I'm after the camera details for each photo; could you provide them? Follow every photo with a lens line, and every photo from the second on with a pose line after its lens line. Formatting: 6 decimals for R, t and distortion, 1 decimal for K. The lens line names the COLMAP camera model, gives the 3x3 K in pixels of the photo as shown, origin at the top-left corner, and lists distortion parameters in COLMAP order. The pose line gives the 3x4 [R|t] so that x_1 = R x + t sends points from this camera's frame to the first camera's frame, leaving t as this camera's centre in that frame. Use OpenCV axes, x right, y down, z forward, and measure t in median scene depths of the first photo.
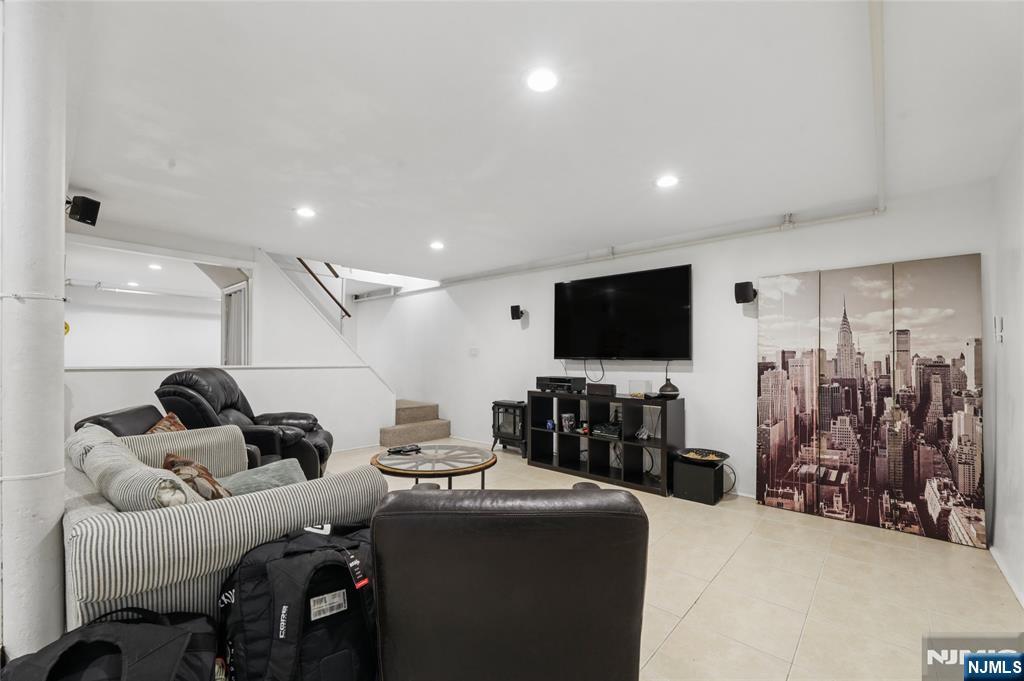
lens RADIAL K [[419.5, 0, 508.2], [0, 419.5, 360.2], [0, 0, 1]] dist [-0.000078, -0.000022]
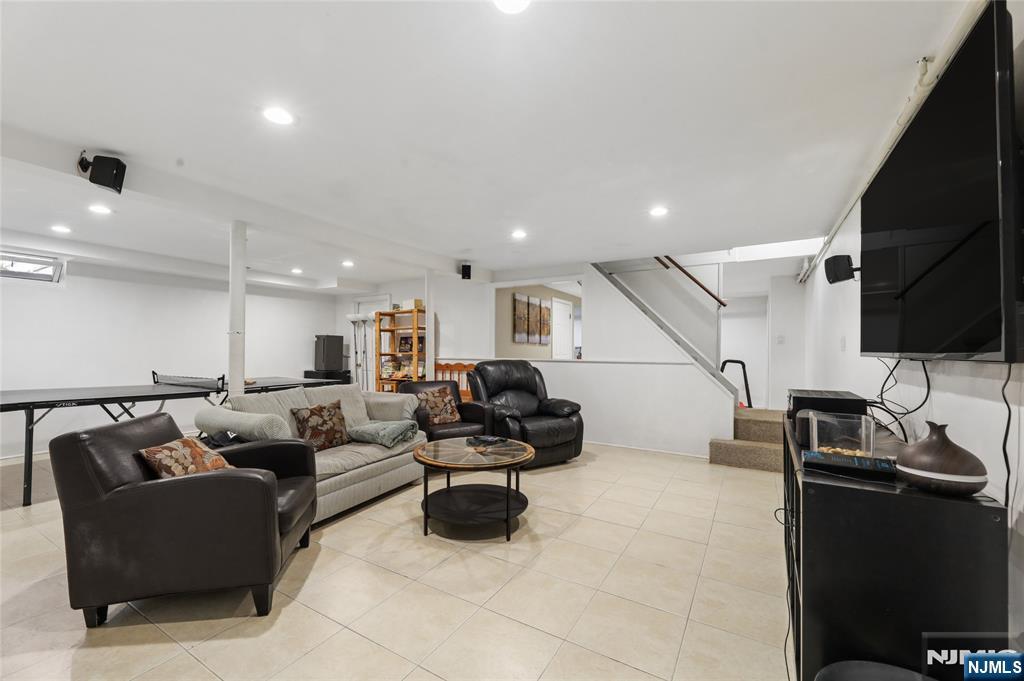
lens RADIAL K [[419.5, 0, 508.2], [0, 419.5, 360.2], [0, 0, 1]] dist [-0.000078, -0.000022]
pose [[0.183909, 0.016753, -0.982800, 0.536590], [-0.006929, 0.999852, 0.015747, -0.004359], [0.982919, 0.003914, 0.183998, 0.546354]]
